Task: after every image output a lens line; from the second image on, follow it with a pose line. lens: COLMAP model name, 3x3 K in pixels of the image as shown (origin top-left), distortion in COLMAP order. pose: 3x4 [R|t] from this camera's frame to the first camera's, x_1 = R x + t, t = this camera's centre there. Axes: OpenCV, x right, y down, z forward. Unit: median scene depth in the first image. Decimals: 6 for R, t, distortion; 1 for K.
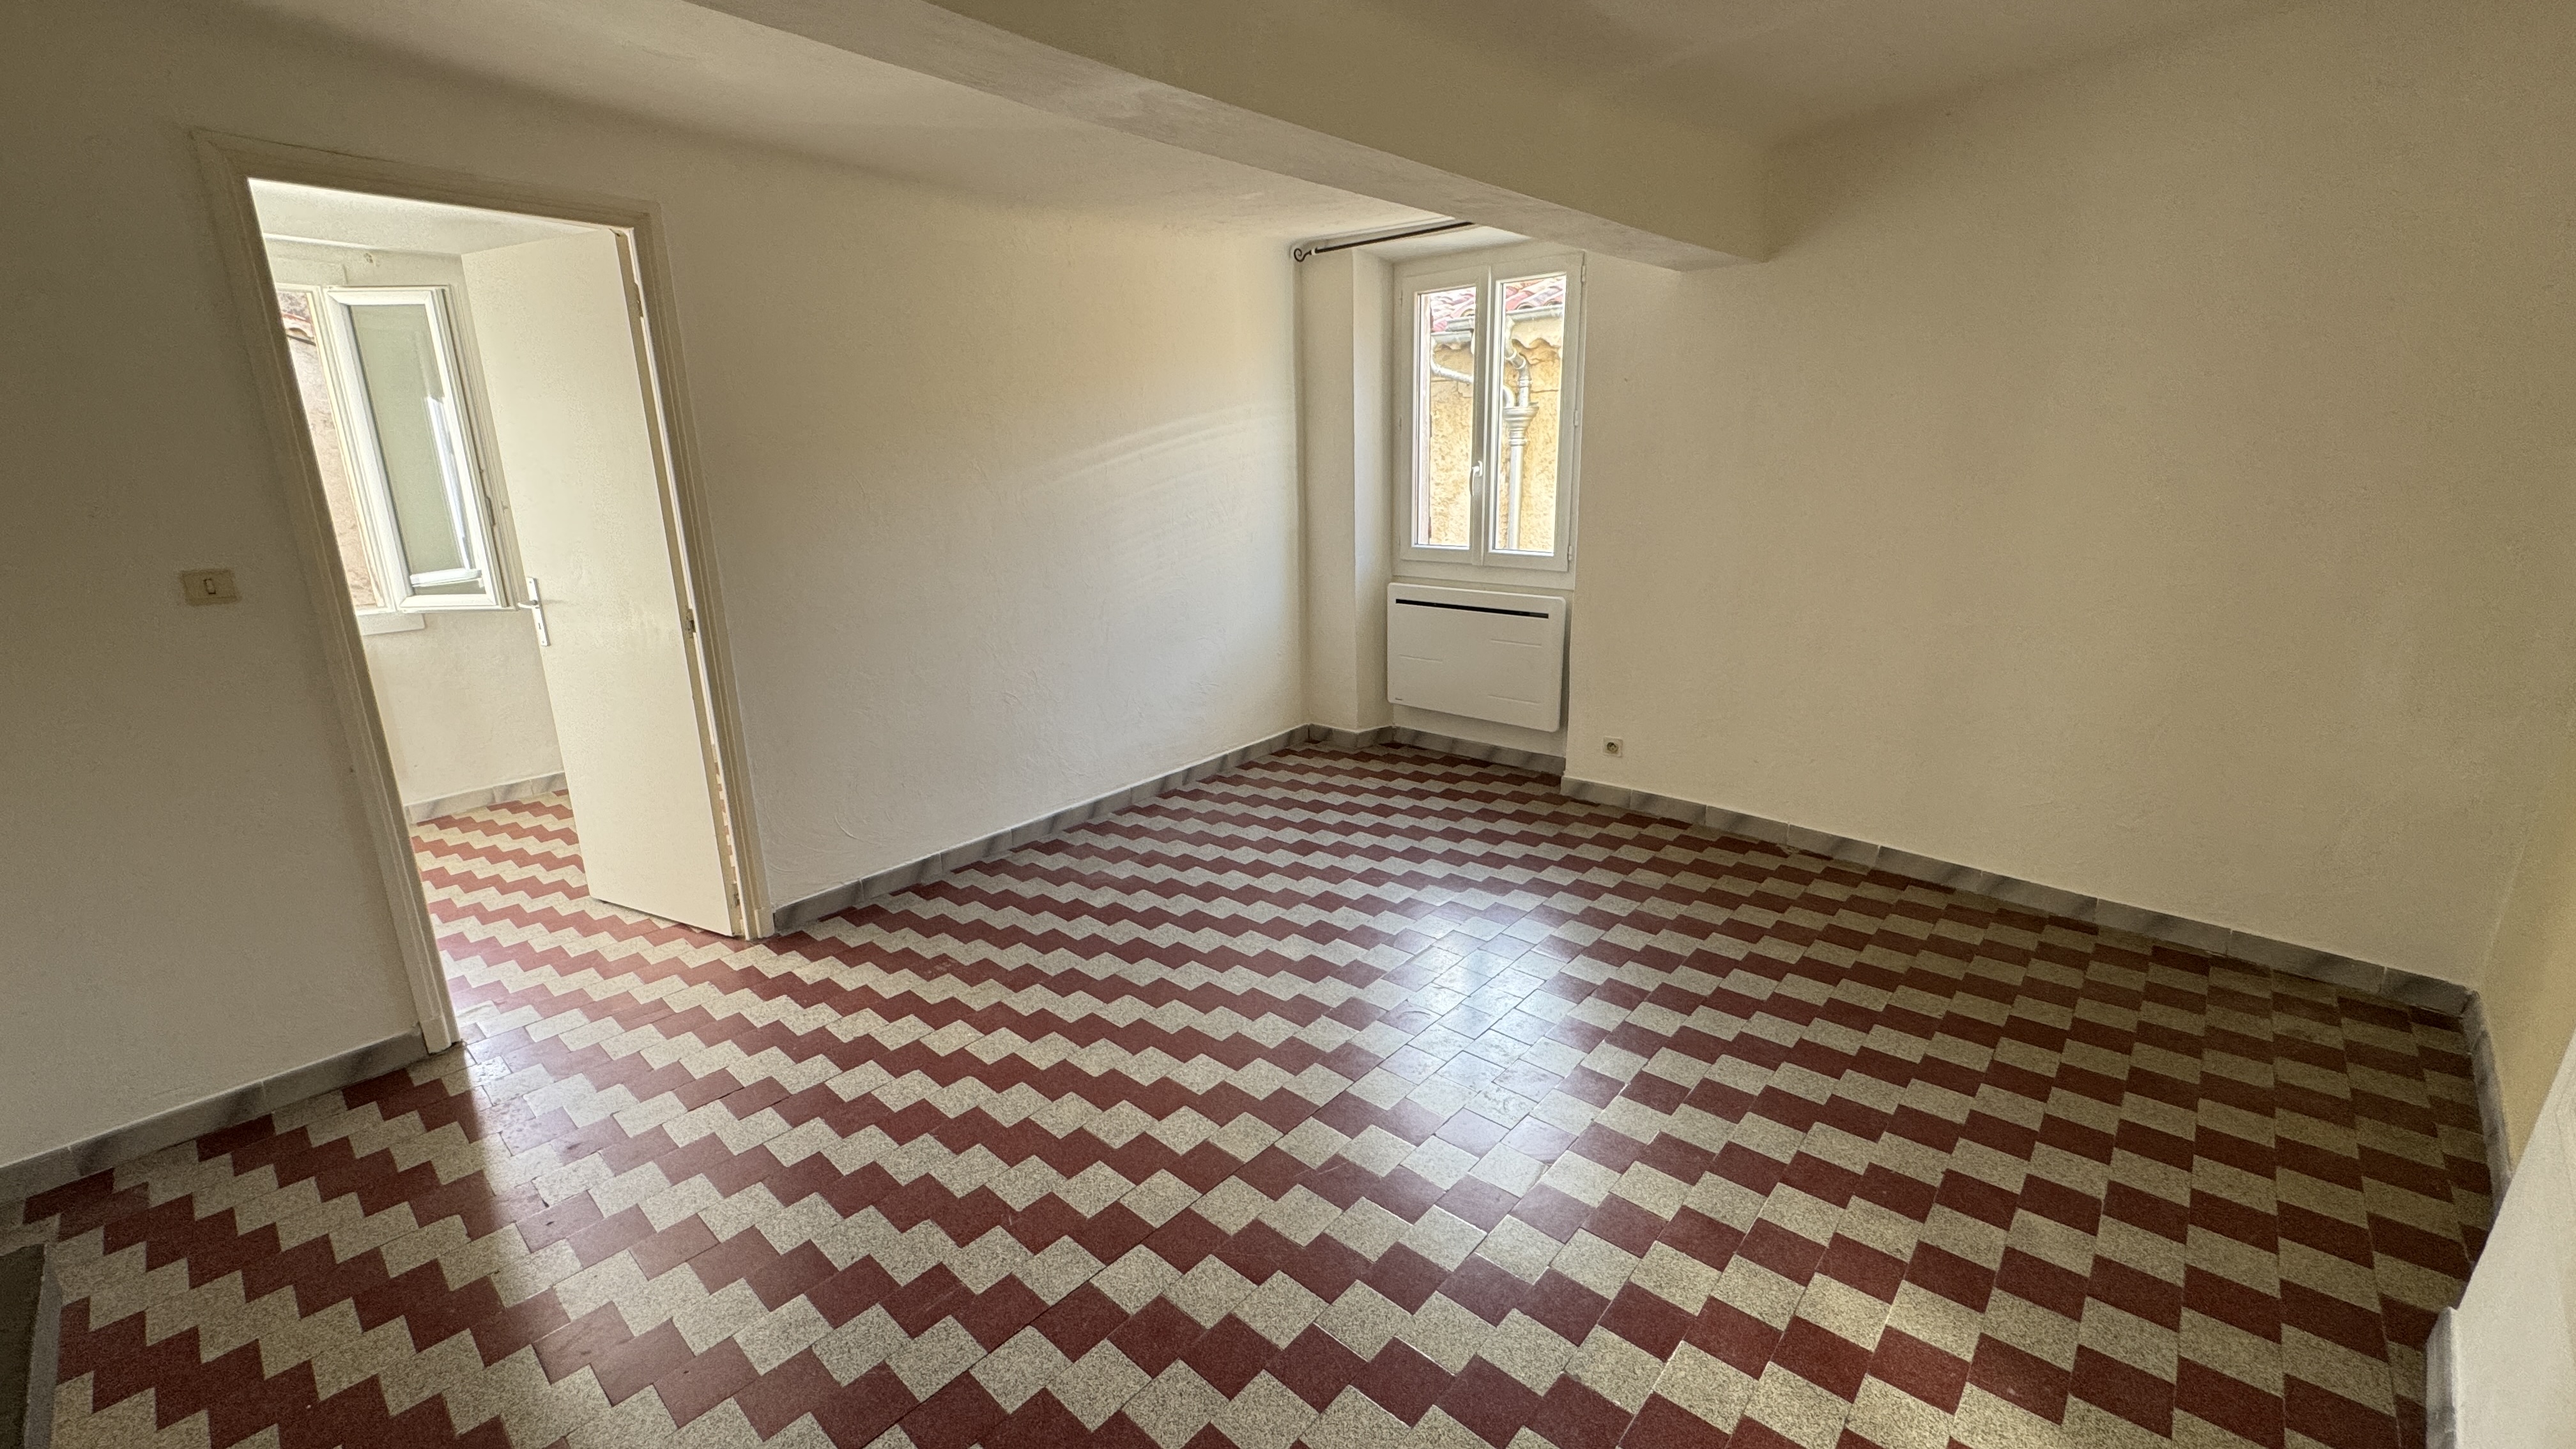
lens RADIAL K [[1036.2, 0, 1280.6], [0, 1036.2, 724.9], [0, 0, 1]] dist [-0.002581, 0.000890]
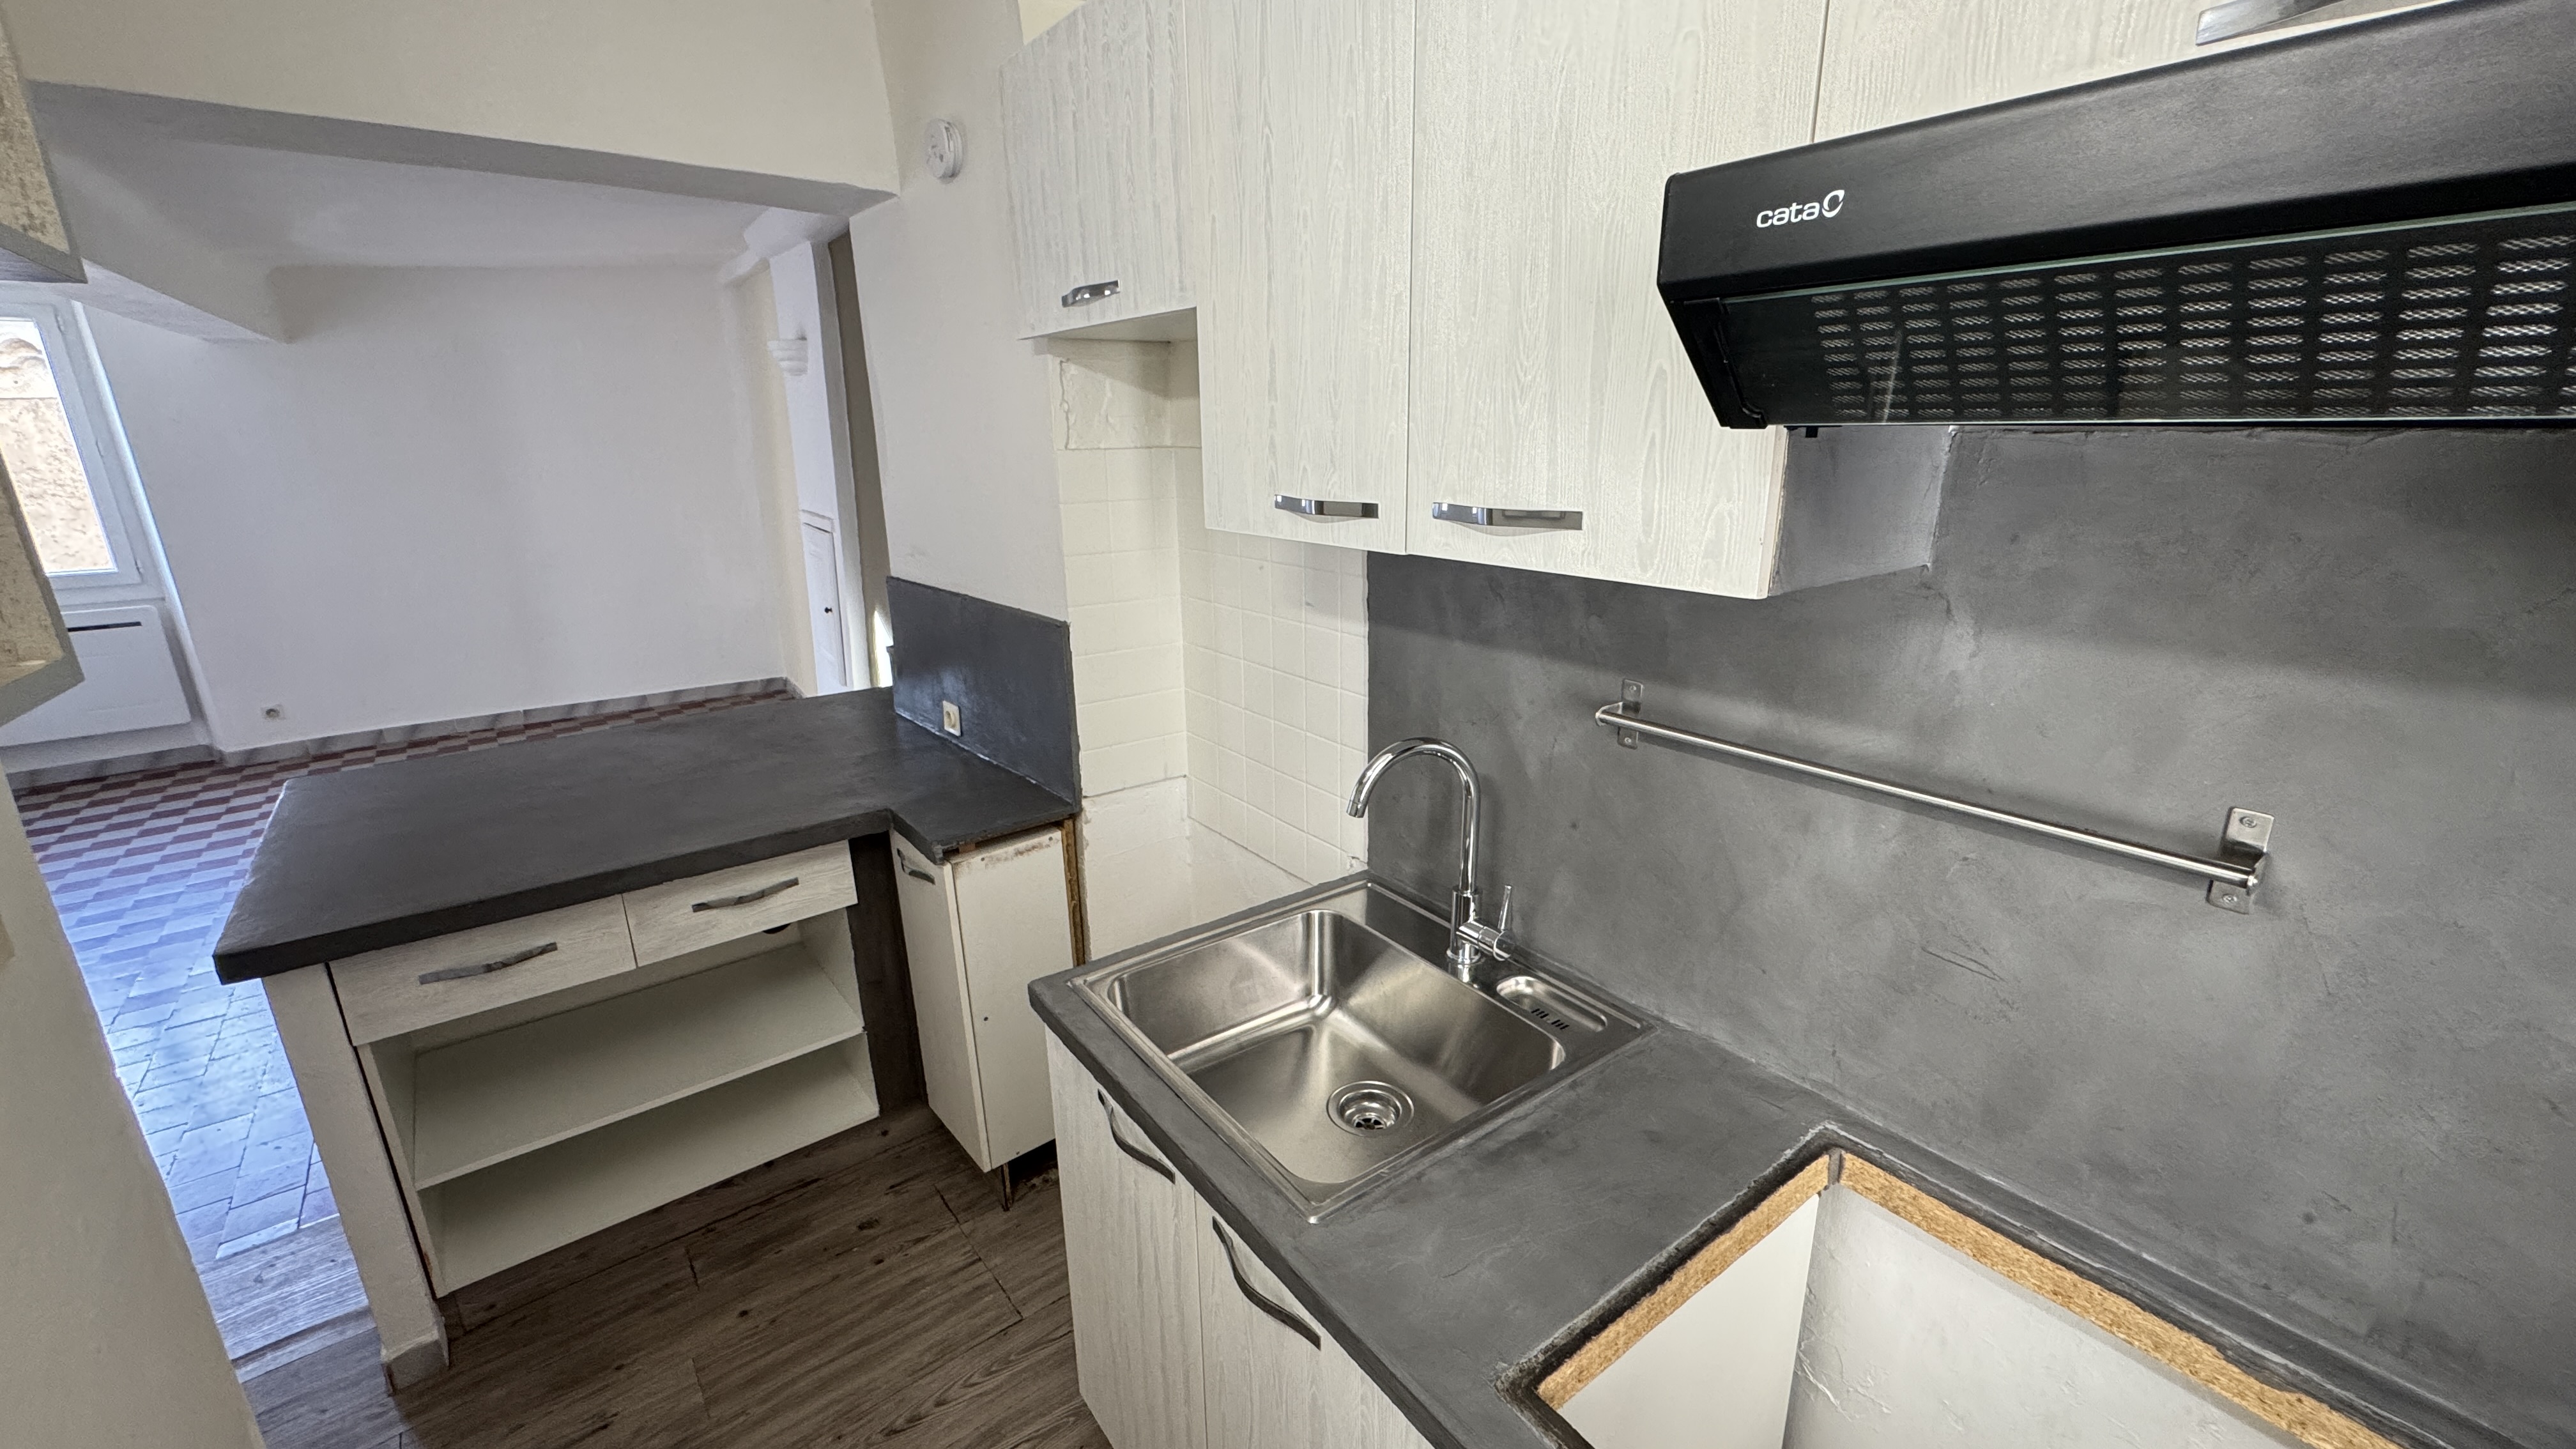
lens RADIAL K [[1036.2, 0, 1285.3], [0, 1036.2, 720.7], [0, 0, 1]] dist [-0.002581, 0.000890]
pose [[0.169003, -0.257357, 0.951423, -0.833025], [0.264850, 0.941662, 0.207671, 0.119980], [-0.949364, 0.216887, 0.227305, -0.552278]]
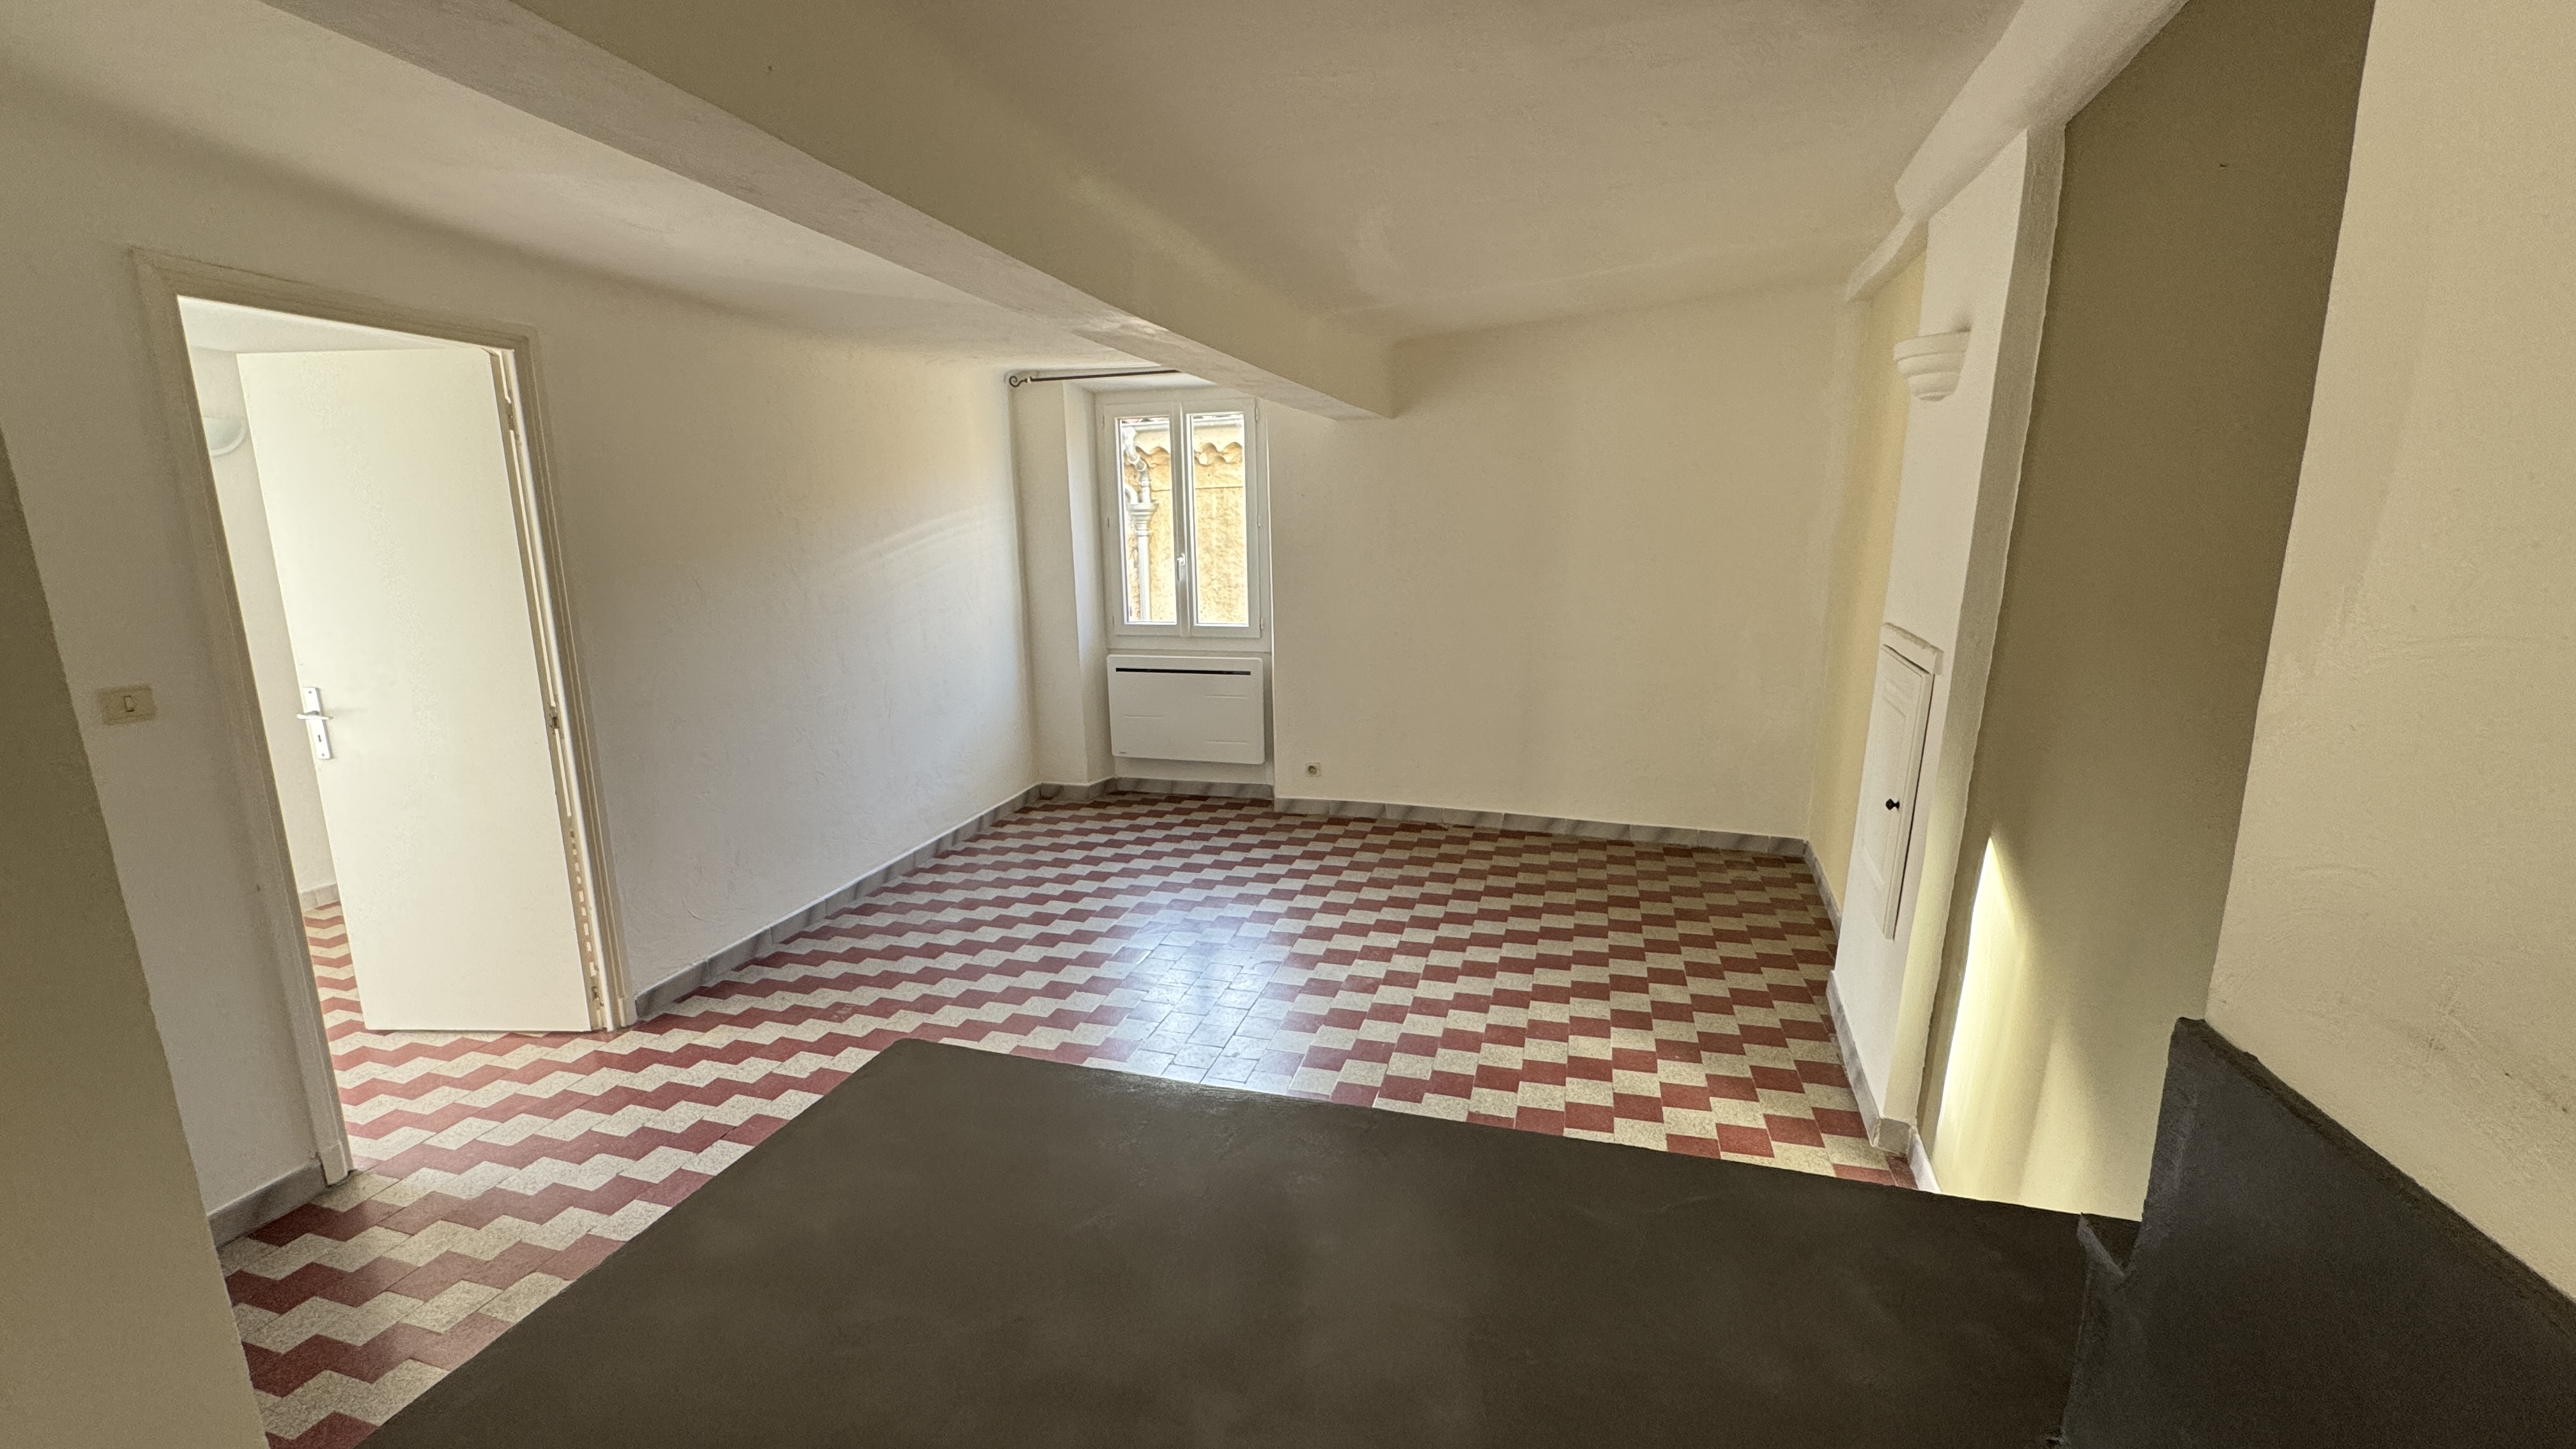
lens RADIAL K [[1036.2, 0, 1286.5], [0, 1036.2, 728.3], [0, 0, 1]] dist [-0.002581, 0.000890]
pose [[0.901597, -0.080225, 0.425072, -0.326484], [0.110799, 0.992700, -0.047656, 0.036355], [-0.418146, 0.090064, 0.903904, -0.213191]]
